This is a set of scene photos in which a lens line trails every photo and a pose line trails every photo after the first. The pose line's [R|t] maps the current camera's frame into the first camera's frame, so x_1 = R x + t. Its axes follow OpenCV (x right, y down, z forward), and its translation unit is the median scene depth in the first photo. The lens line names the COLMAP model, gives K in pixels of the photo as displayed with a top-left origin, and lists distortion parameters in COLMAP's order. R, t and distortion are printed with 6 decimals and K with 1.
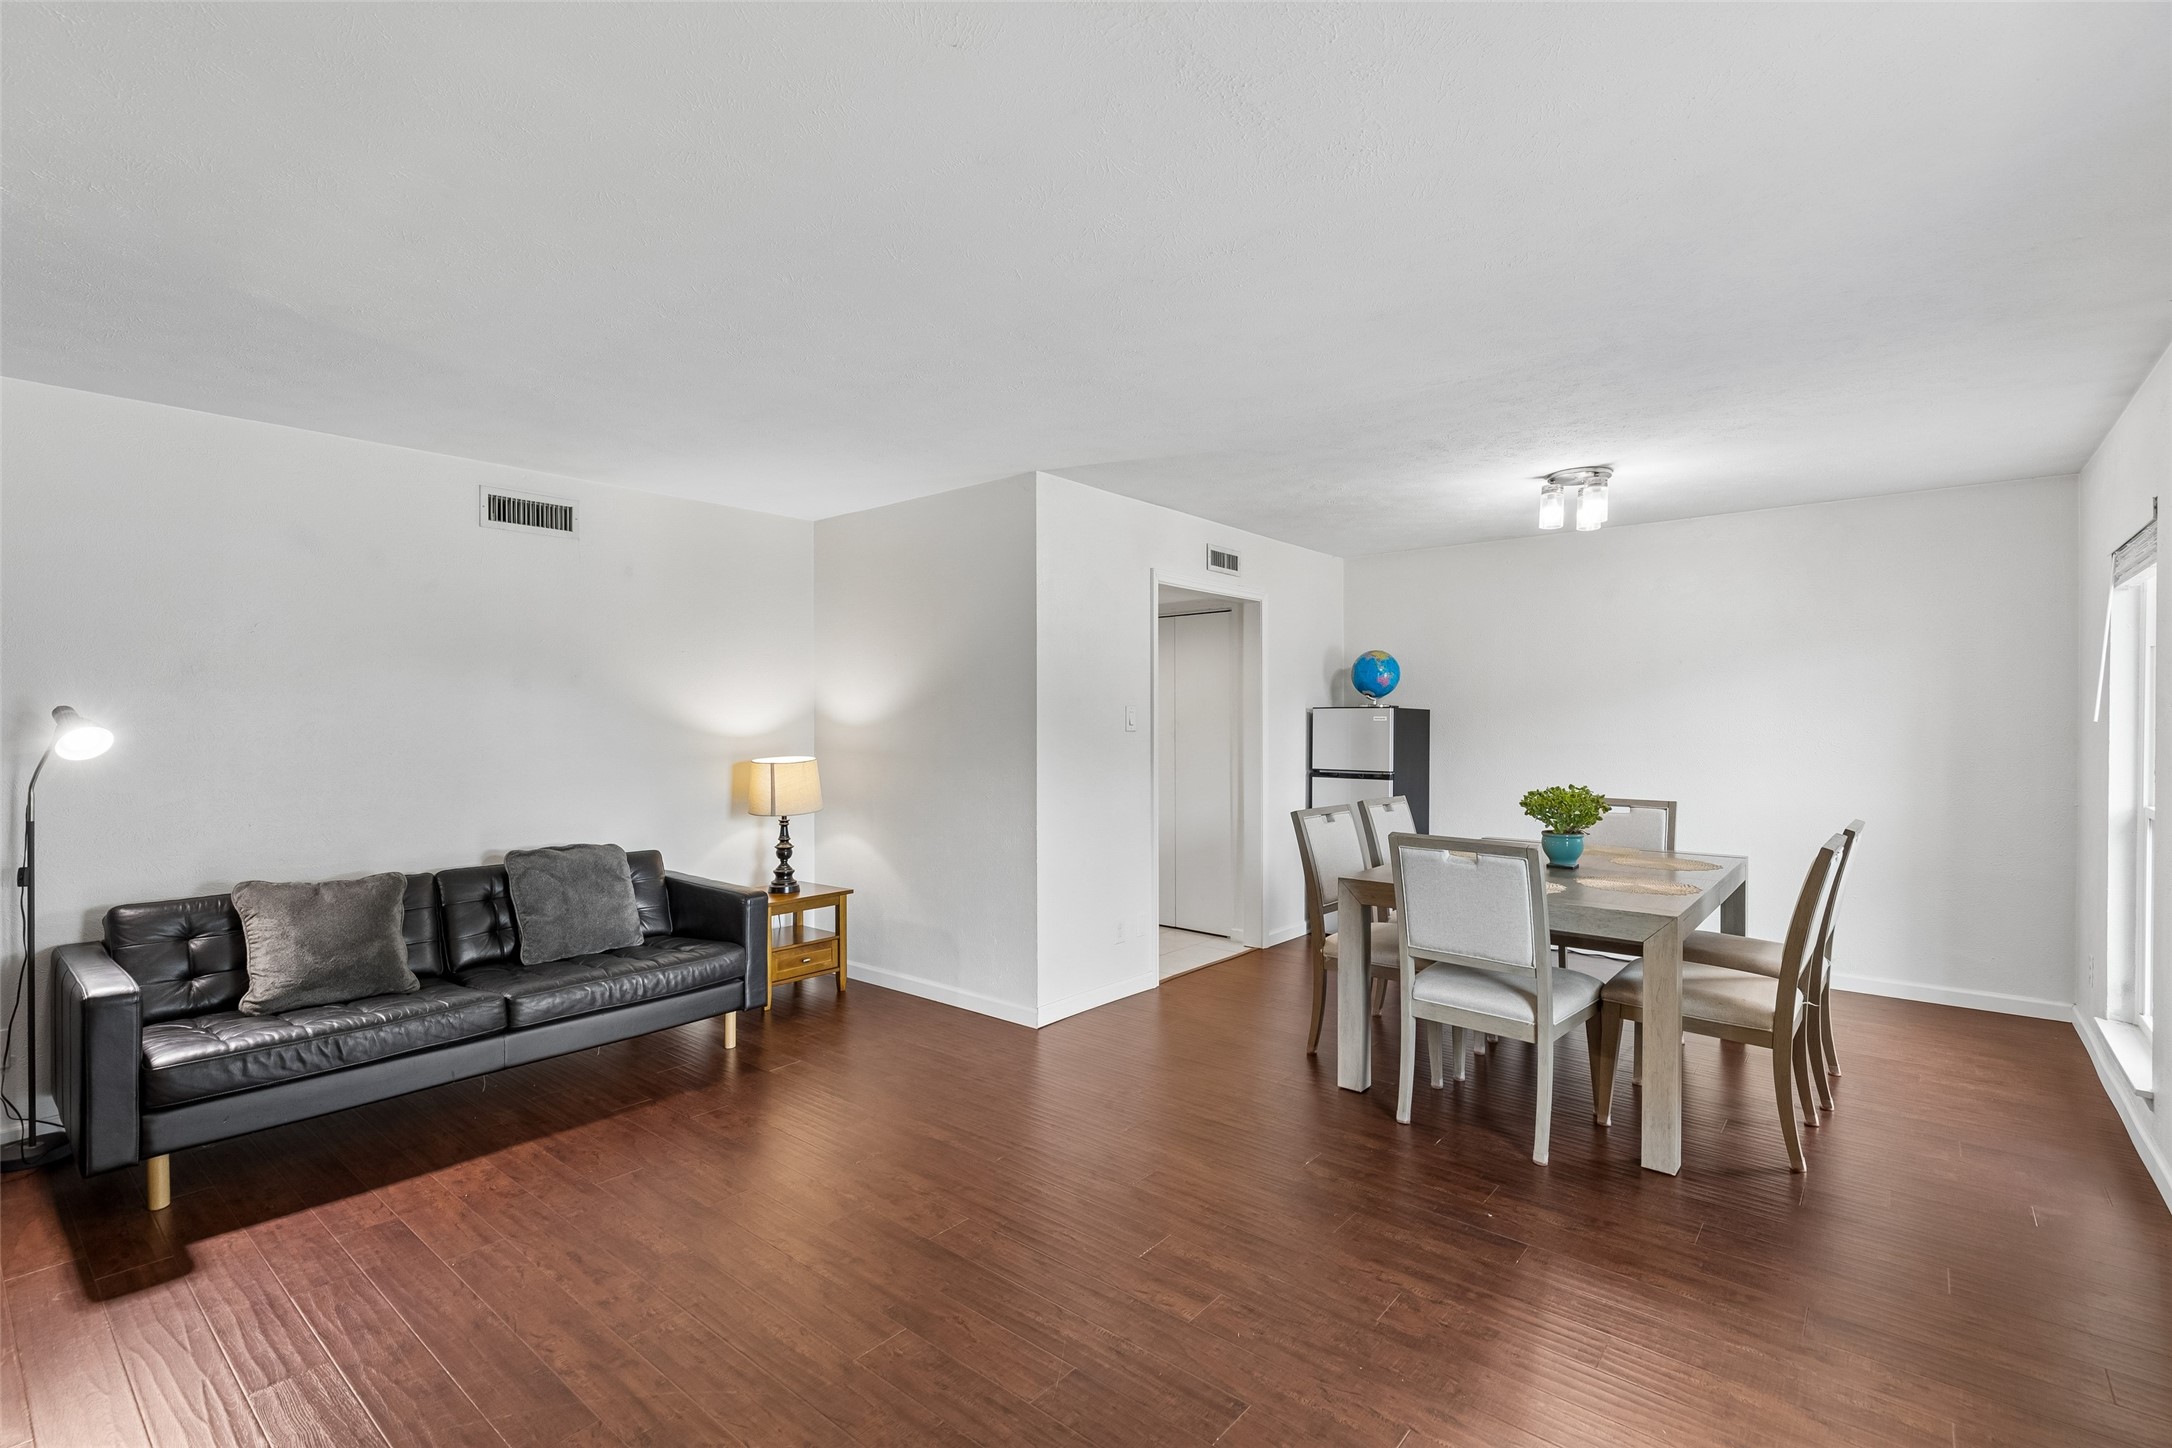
lens RADIAL K [[979.9, 0, 1077.1], [0, 979.9, 724.0], [0, 0, 1]] dist [0.005802, 0.000093]
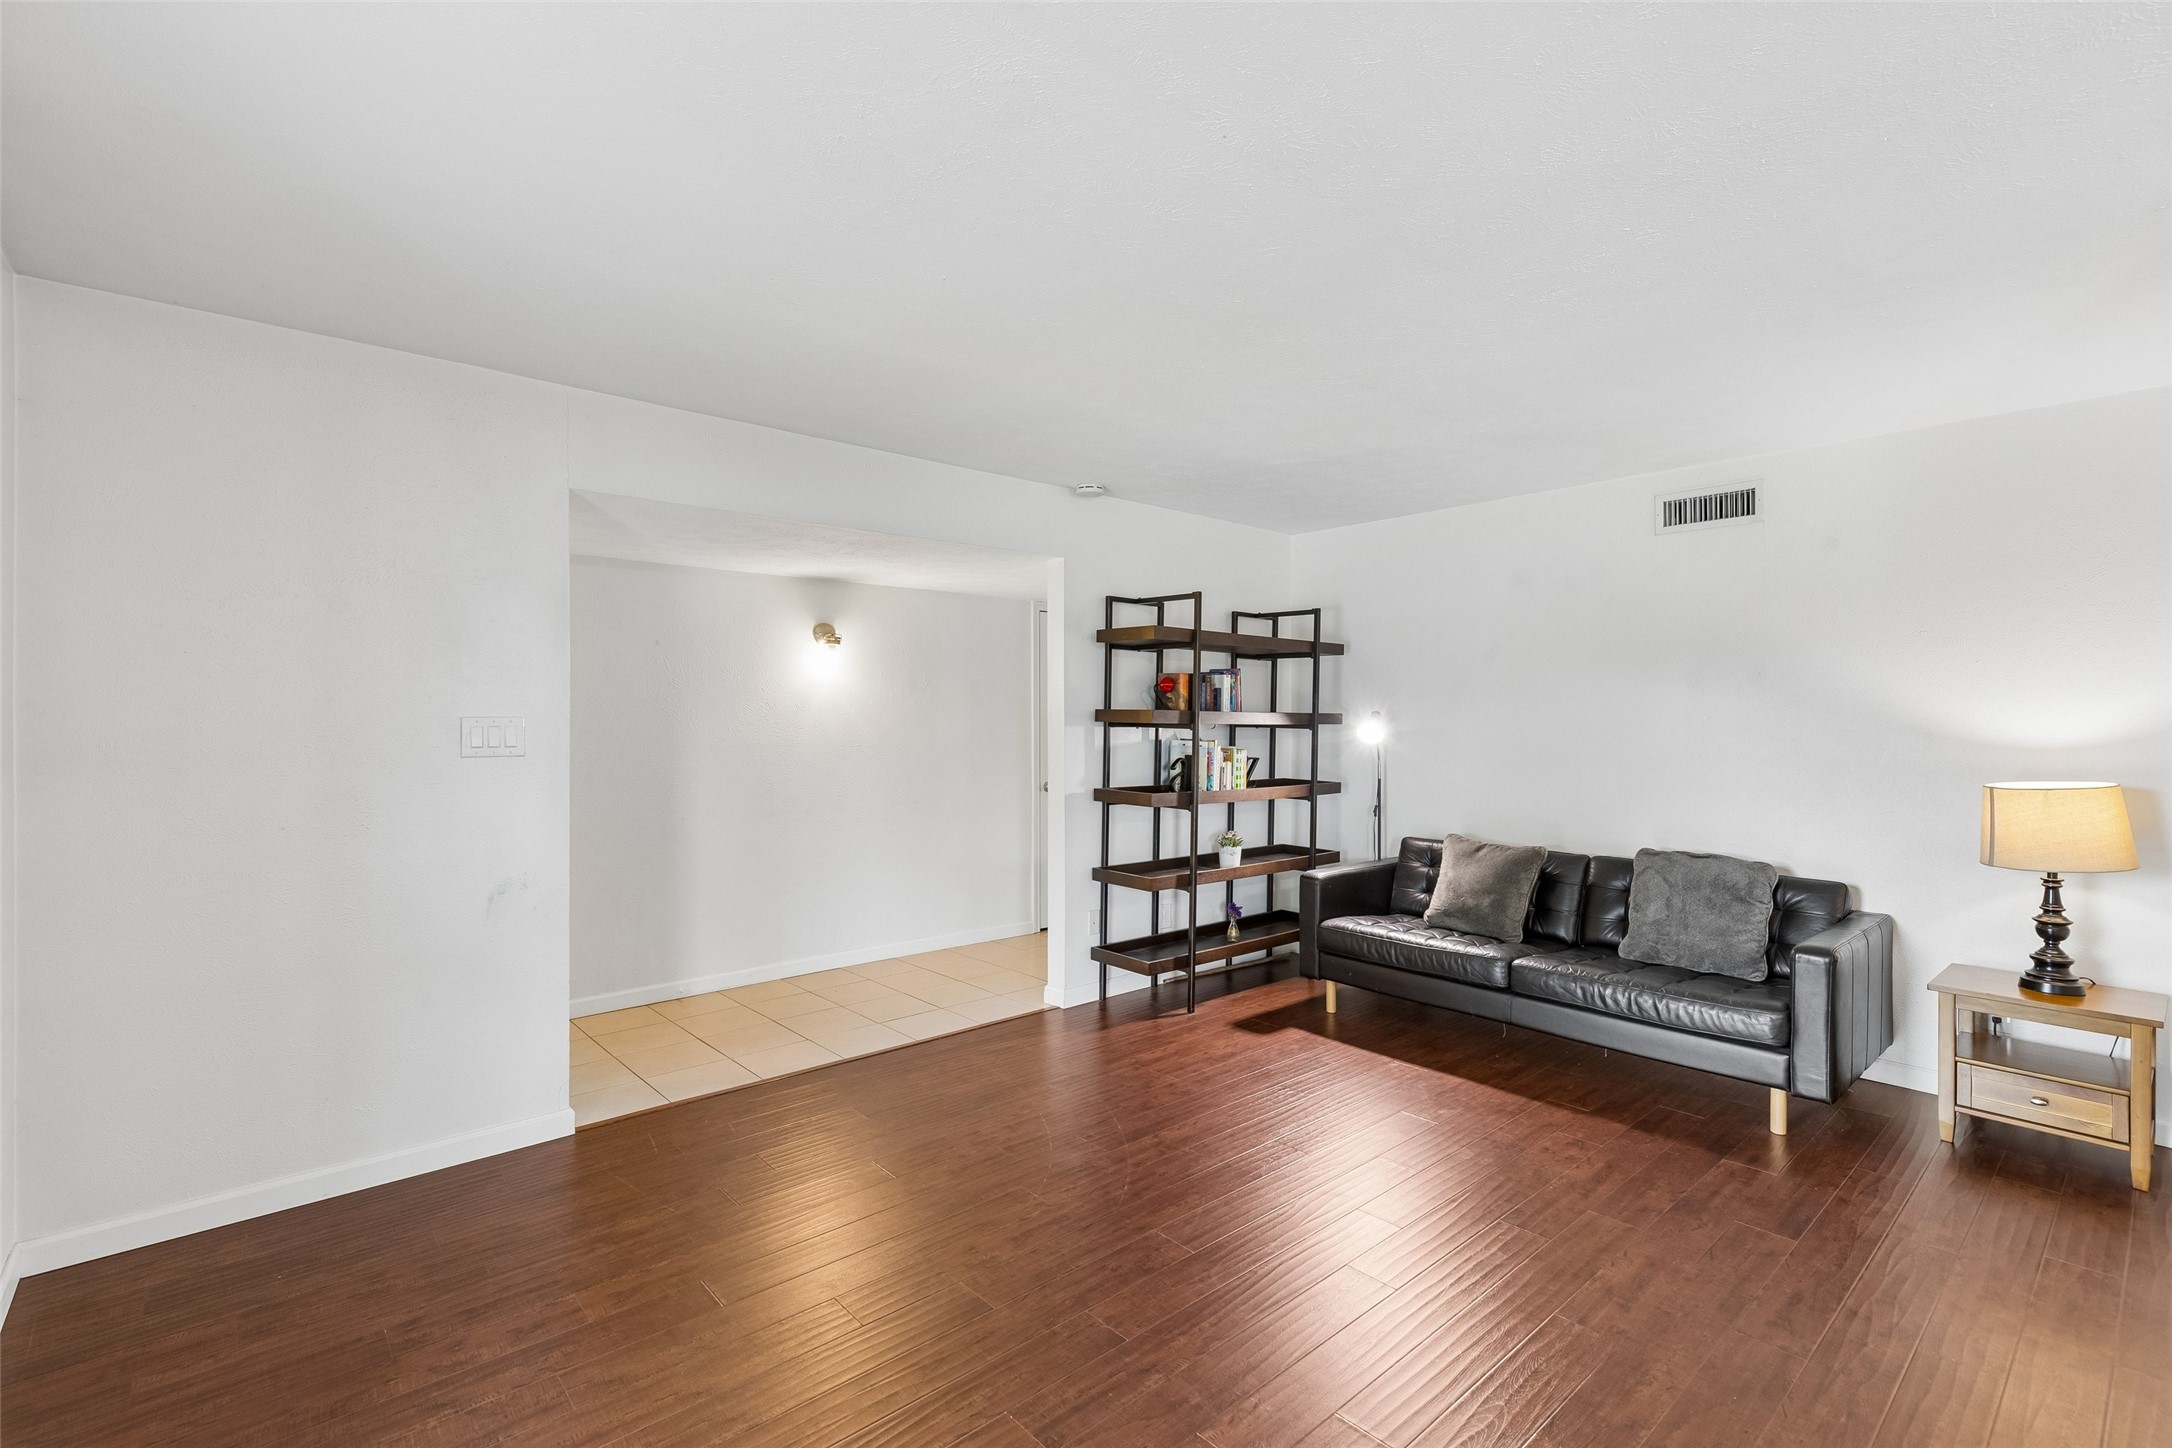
lens RADIAL K [[979.9, 0, 1077.1], [0, 979.9, 724.0], [0, 0, 1]] dist [0.005802, 0.000093]
pose [[-0.144453, 0.005051, -0.989499, 0.618115], [-0.012733, 0.999895, 0.006963, -0.000011], [0.989430, 0.013605, -0.144373, 0.657759]]
